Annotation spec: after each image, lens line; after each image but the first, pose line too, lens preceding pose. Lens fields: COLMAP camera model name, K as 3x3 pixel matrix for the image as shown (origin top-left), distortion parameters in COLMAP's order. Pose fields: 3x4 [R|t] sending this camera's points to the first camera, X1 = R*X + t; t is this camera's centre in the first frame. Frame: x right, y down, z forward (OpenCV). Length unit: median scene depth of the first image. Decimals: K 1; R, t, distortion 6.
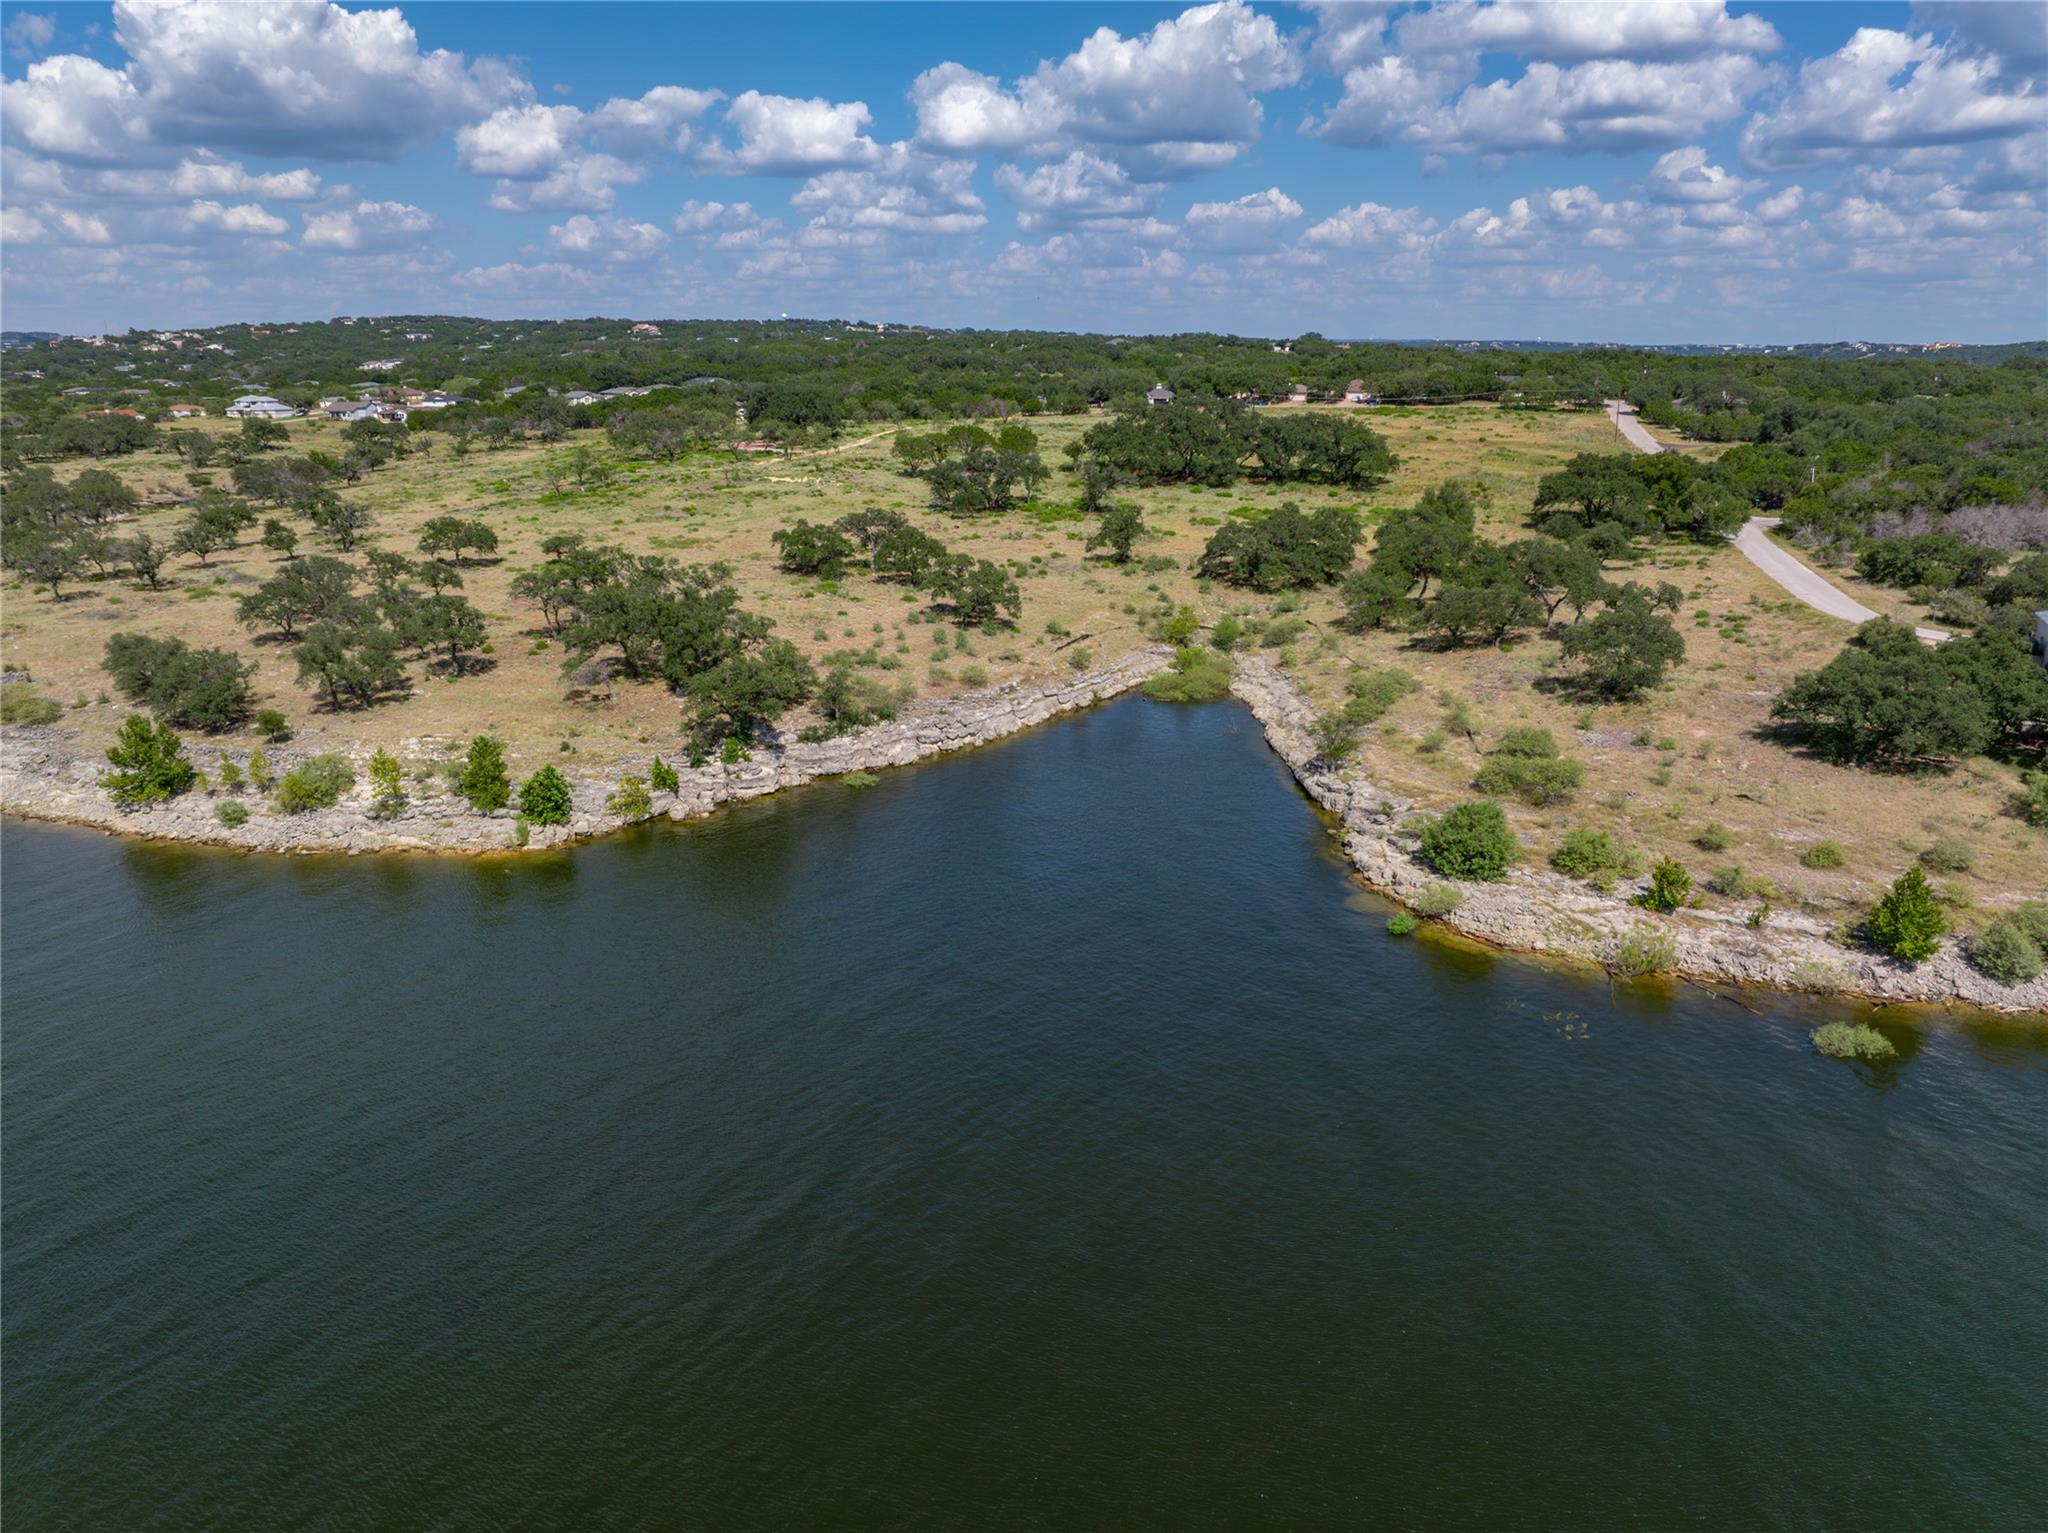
lens RADIAL K [[1407.4, 0, 1024.1], [0, 1407.4, 821.8], [0, 0, 1]] dist [-0.011559, -0.022448]
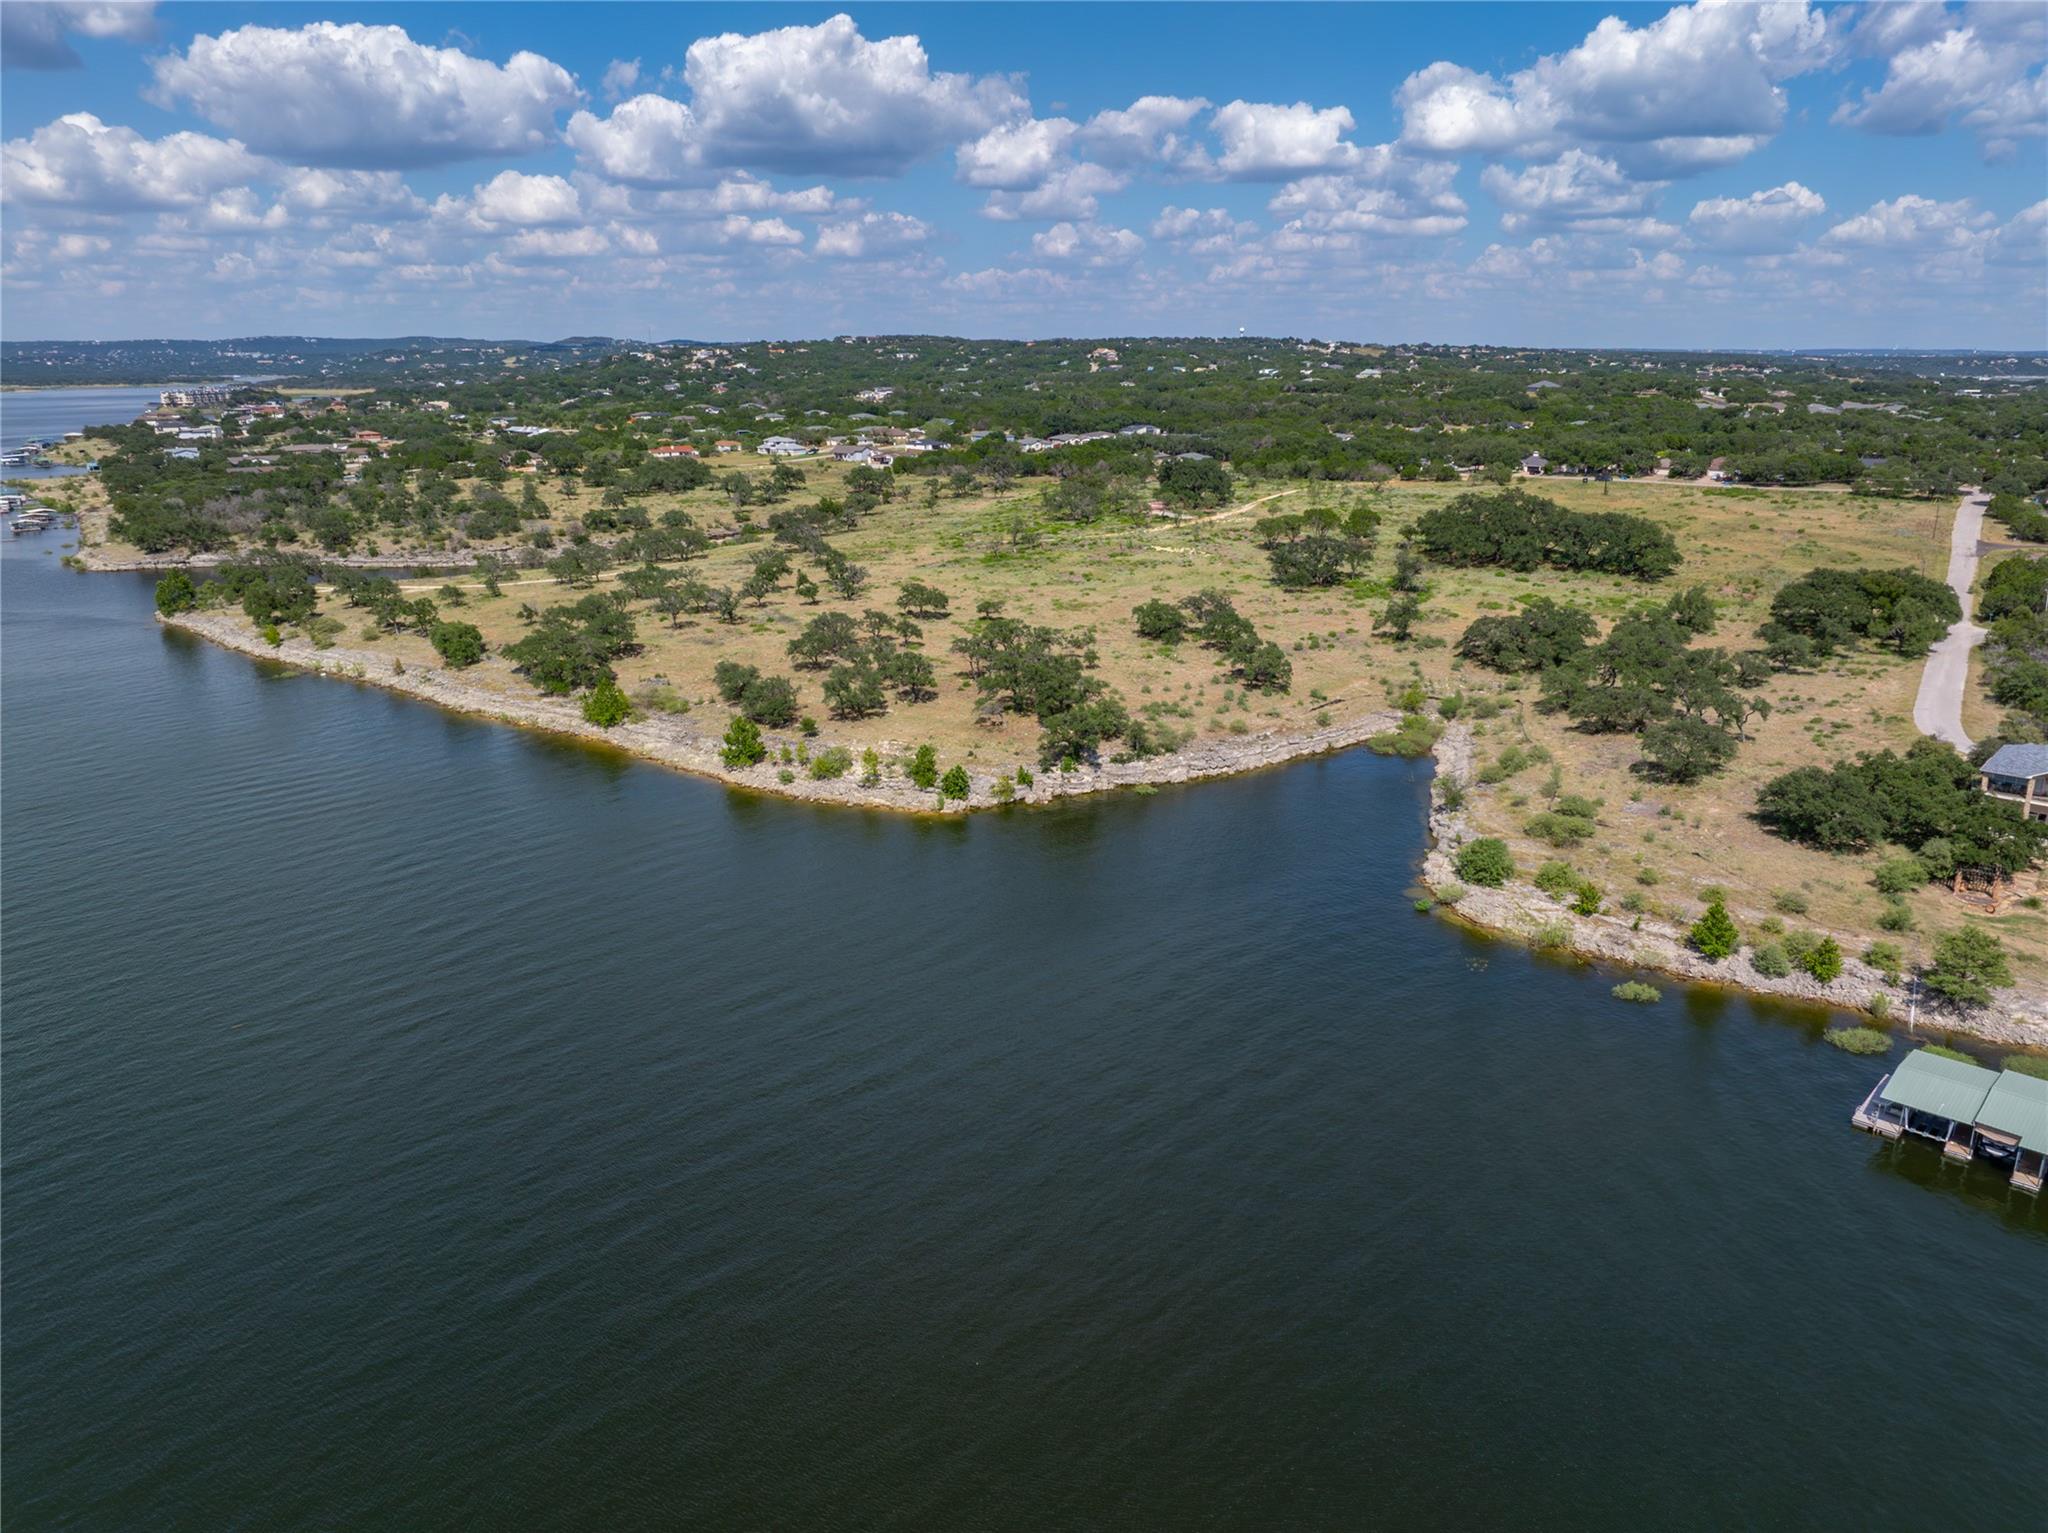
lens RADIAL K [[1429.0, 0, 1024.0], [0, 1429.0, 766.5], [0, 0, 1]] dist [-0.035529, -0.000266]
pose [[0.952388, 0.086350, -0.292405, 0.189164], [-0.098282, 0.994810, -0.026337, -0.000081], [0.288614, 0.053822, 0.955932, -0.492349]]
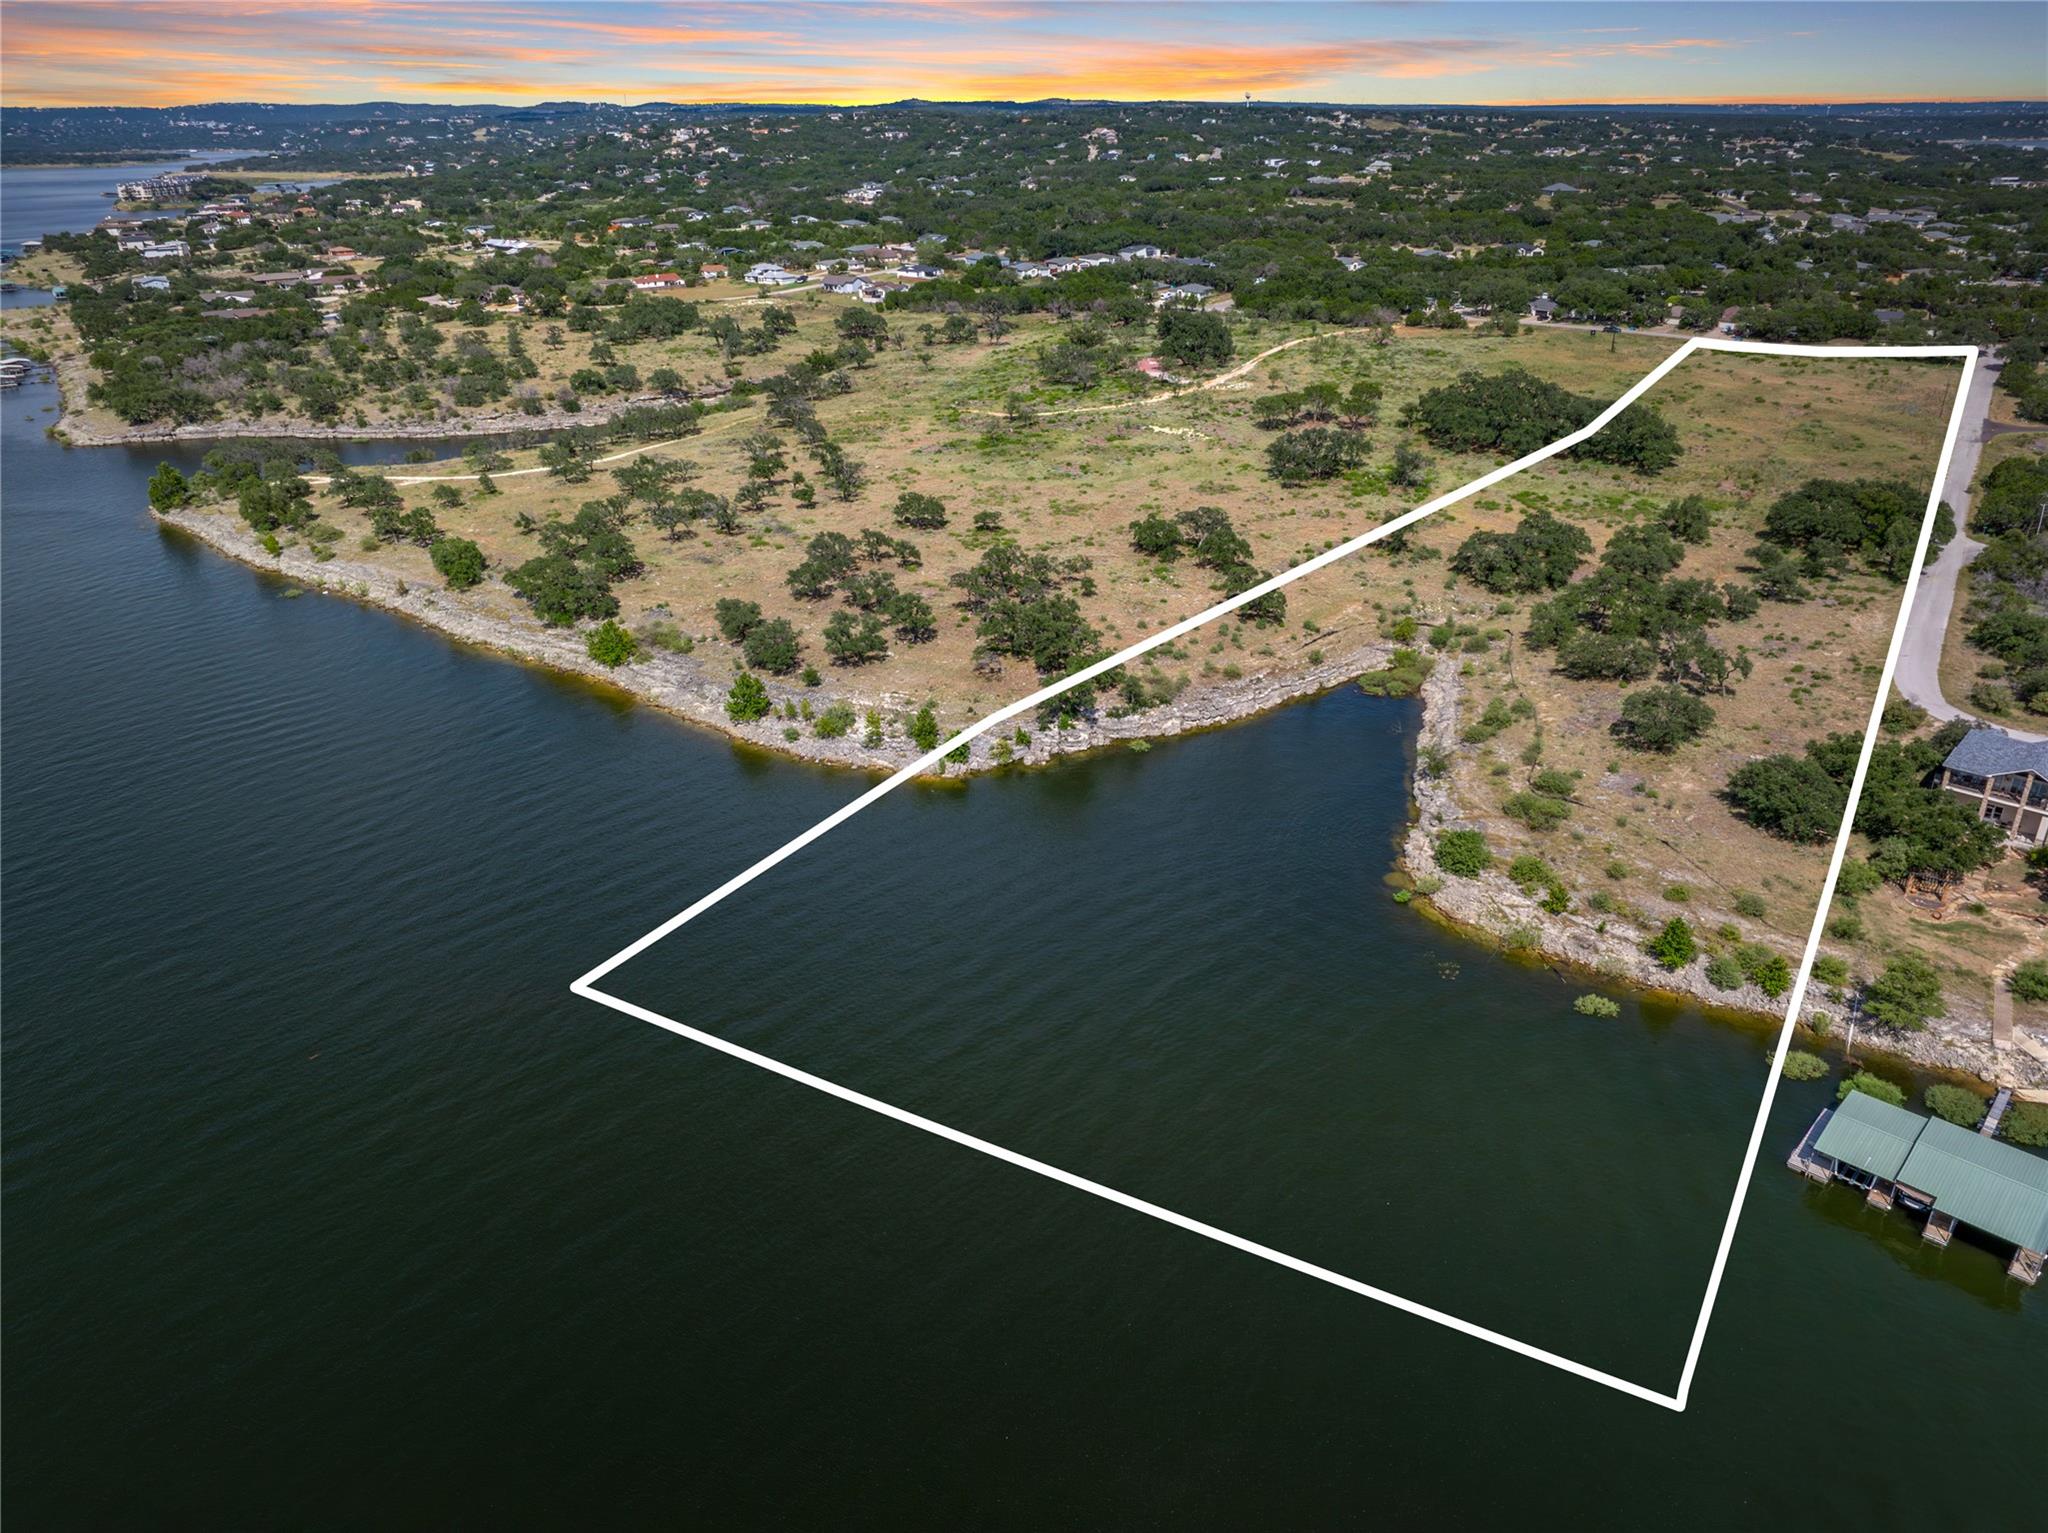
lens RADIAL K [[1428.4, 0, 1024.0], [0, 1428.4, 766.5], [0, 0, 1]] dist [-0.044753, 0.017424]
pose [[0.953383, 0.123318, -0.275413, 0.182917], [-0.091558, 0.987874, 0.125386, -0.172050], [0.287536, -0.094324, 0.953114, -0.527790]]
